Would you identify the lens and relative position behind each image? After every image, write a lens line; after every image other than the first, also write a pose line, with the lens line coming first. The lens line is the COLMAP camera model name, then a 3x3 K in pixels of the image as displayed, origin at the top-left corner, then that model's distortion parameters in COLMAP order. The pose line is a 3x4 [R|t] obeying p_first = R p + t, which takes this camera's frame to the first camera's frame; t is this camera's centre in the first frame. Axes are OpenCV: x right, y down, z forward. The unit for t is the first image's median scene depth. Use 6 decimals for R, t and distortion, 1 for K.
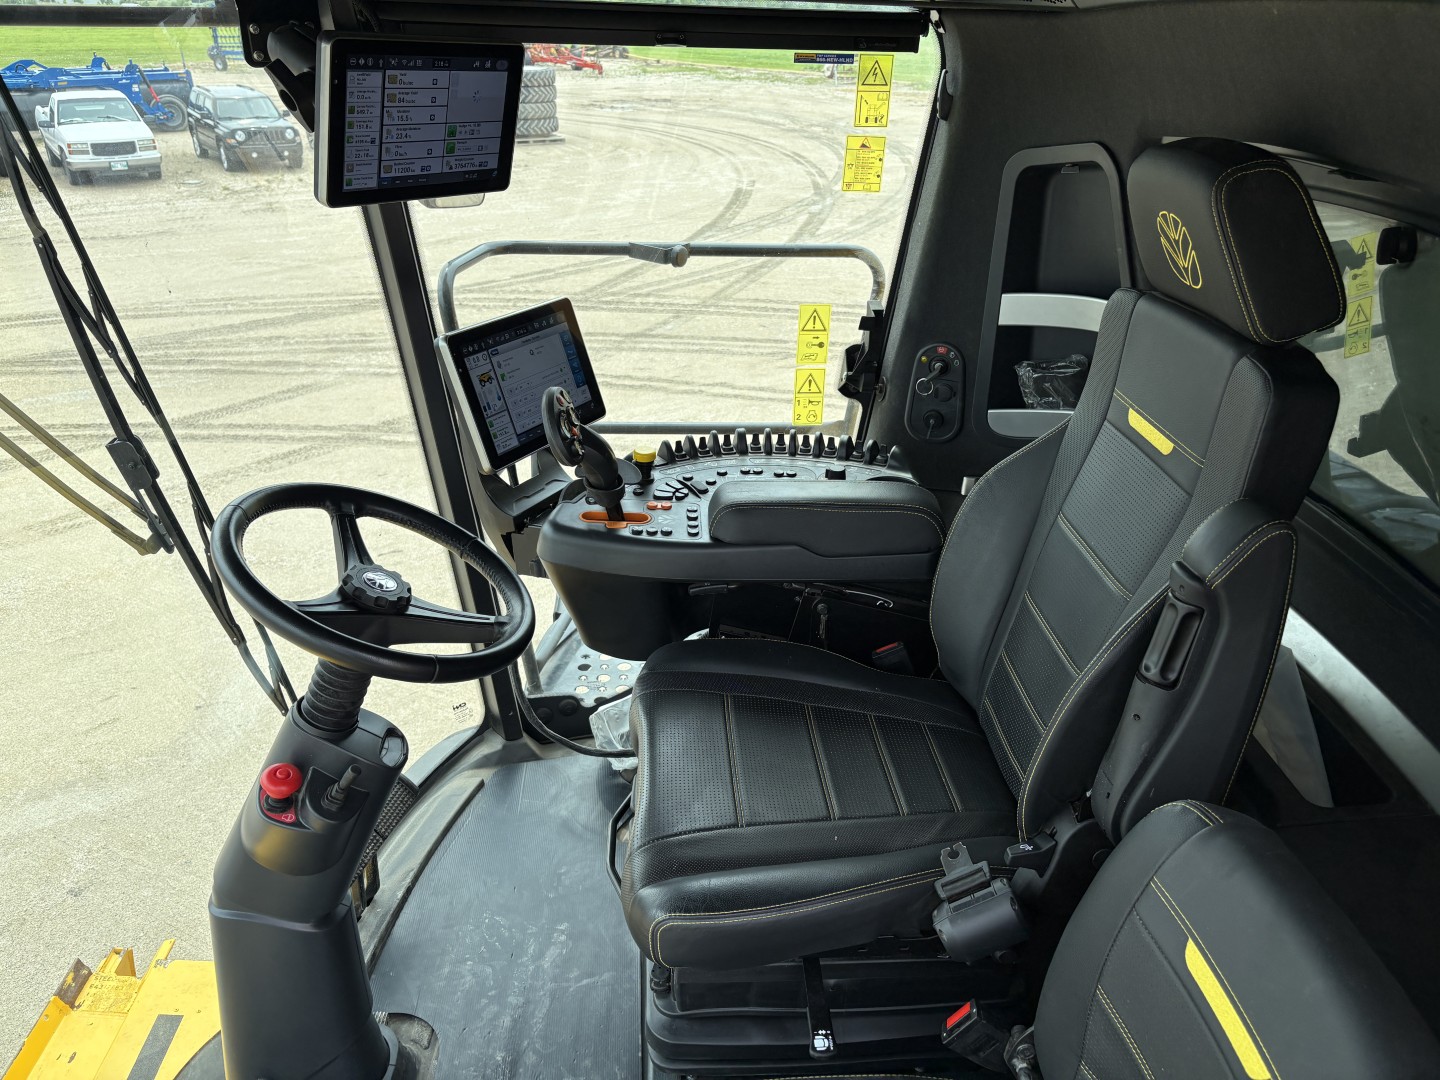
lens RADIAL K [[1084.2, 0, 720.7], [0, 1084.2, 536.7], [0, 0, 1]] dist [0.029021, -0.007629]
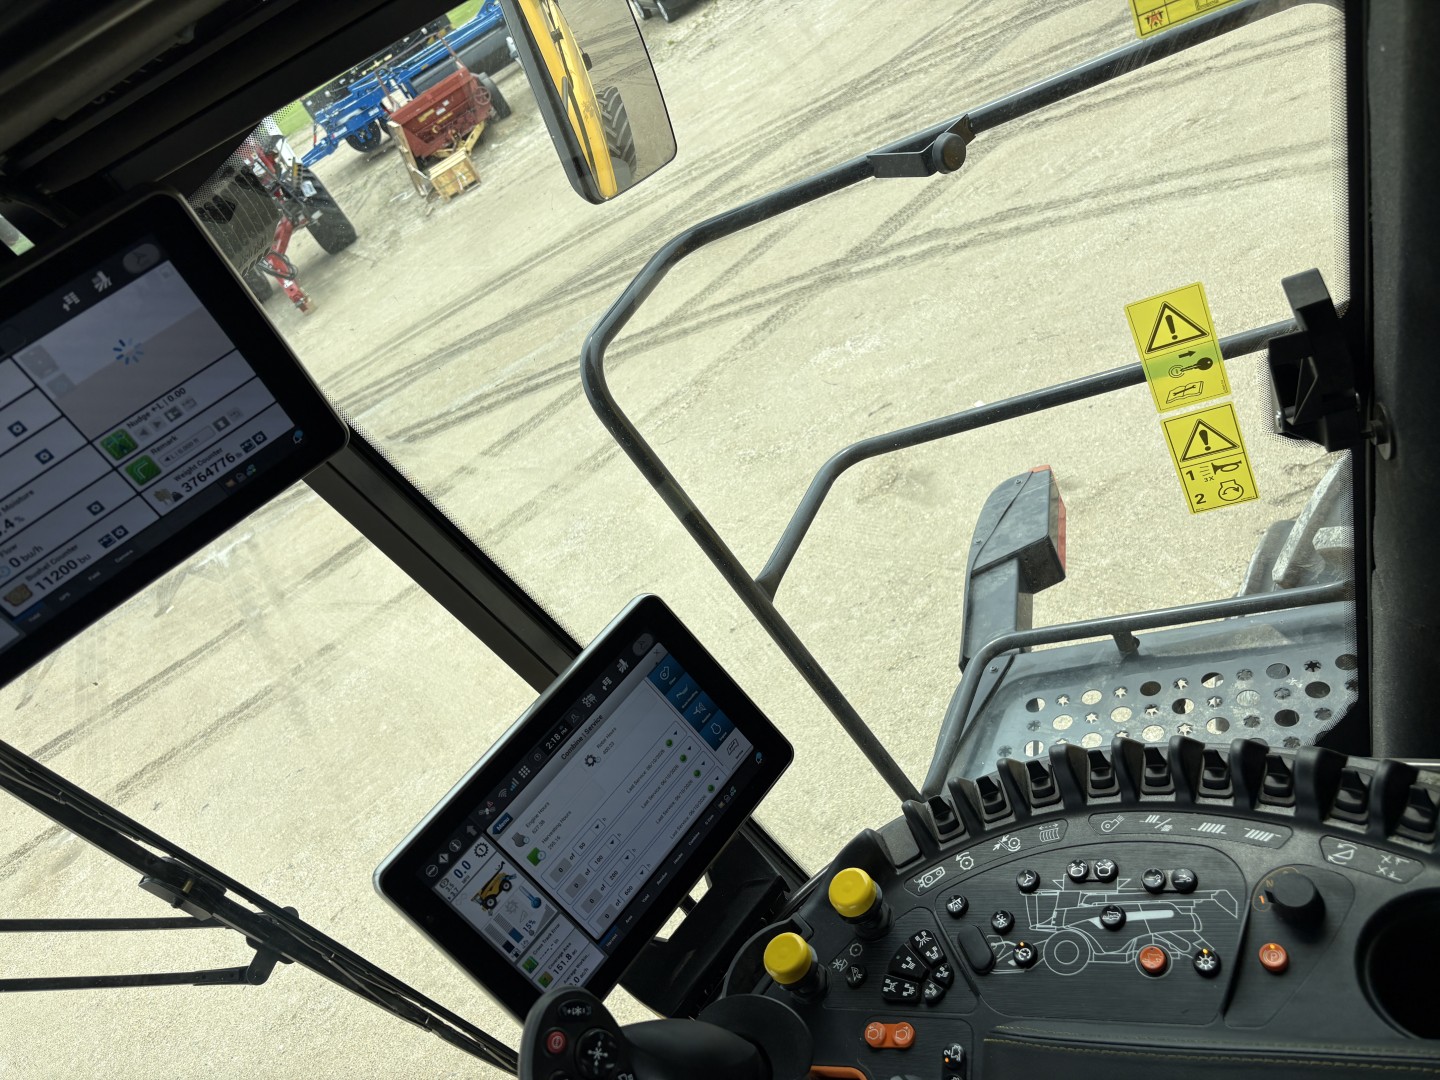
lens RADIAL K [[1084.2, 0, 725.5], [0, 1084.2, 546.7], [0, 0, 1]] dist [0.029021, -0.007629]
pose [[0.841769, -0.193381, -0.504013, 0.036314], [0.305273, 0.940539, 0.148979, -0.061202], [0.445234, -0.279268, 0.850750, 0.134841]]
